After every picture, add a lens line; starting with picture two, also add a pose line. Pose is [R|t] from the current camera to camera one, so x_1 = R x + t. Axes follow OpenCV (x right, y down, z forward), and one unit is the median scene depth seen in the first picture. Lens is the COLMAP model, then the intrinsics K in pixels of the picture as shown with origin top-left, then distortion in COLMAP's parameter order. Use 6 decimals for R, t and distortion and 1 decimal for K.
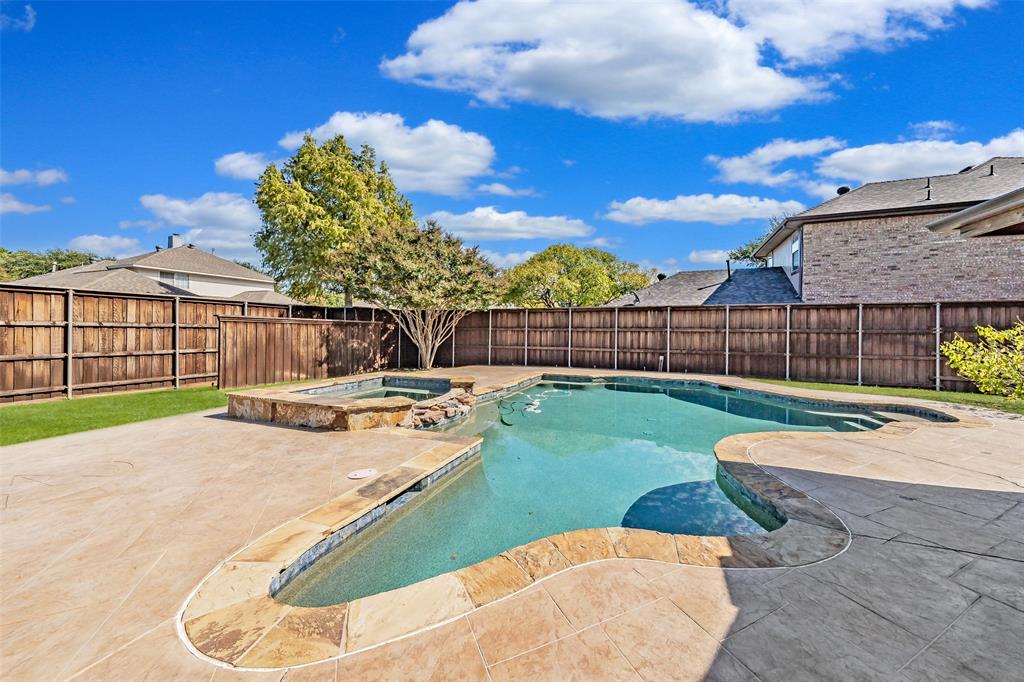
lens RADIAL K [[369.4, 0, 513.2], [0, 369.4, 335.2], [0, 0, 1]] dist [0.003181, 0.001412]
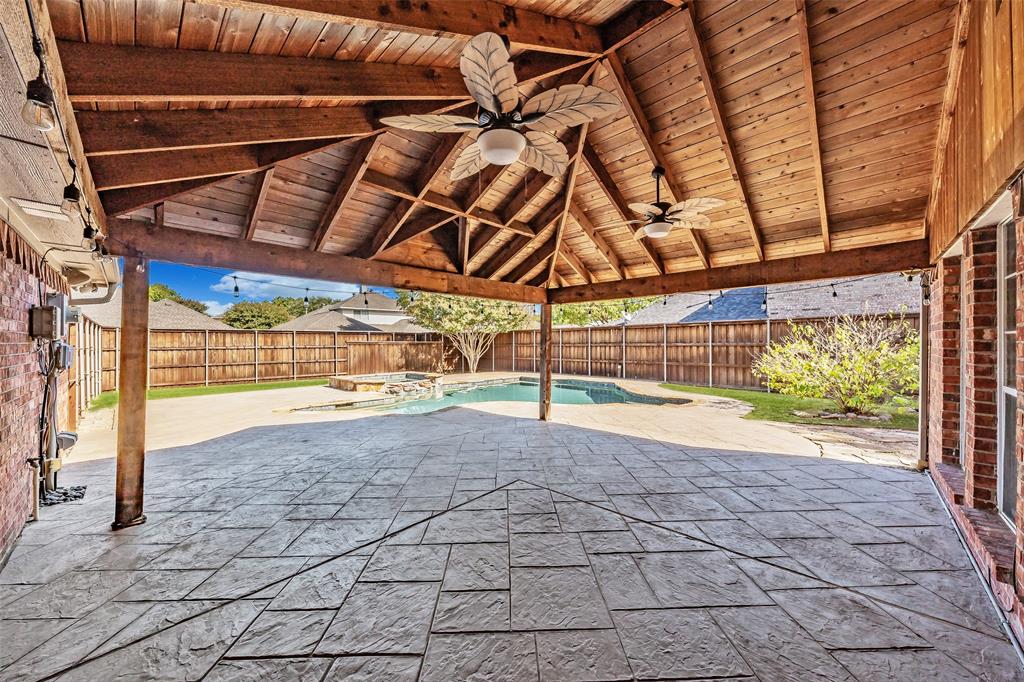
lens RADIAL K [[383.4, 0, 512.5], [0, 383.4, 347.2], [0, 0, 1]] dist [0.001074, 0.000010]
pose [[0.907087, -0.011815, -0.420777, 0.690705], [0.009689, 0.999927, -0.007190, -0.000447], [0.420831, 0.002445, 0.907136, -0.377324]]
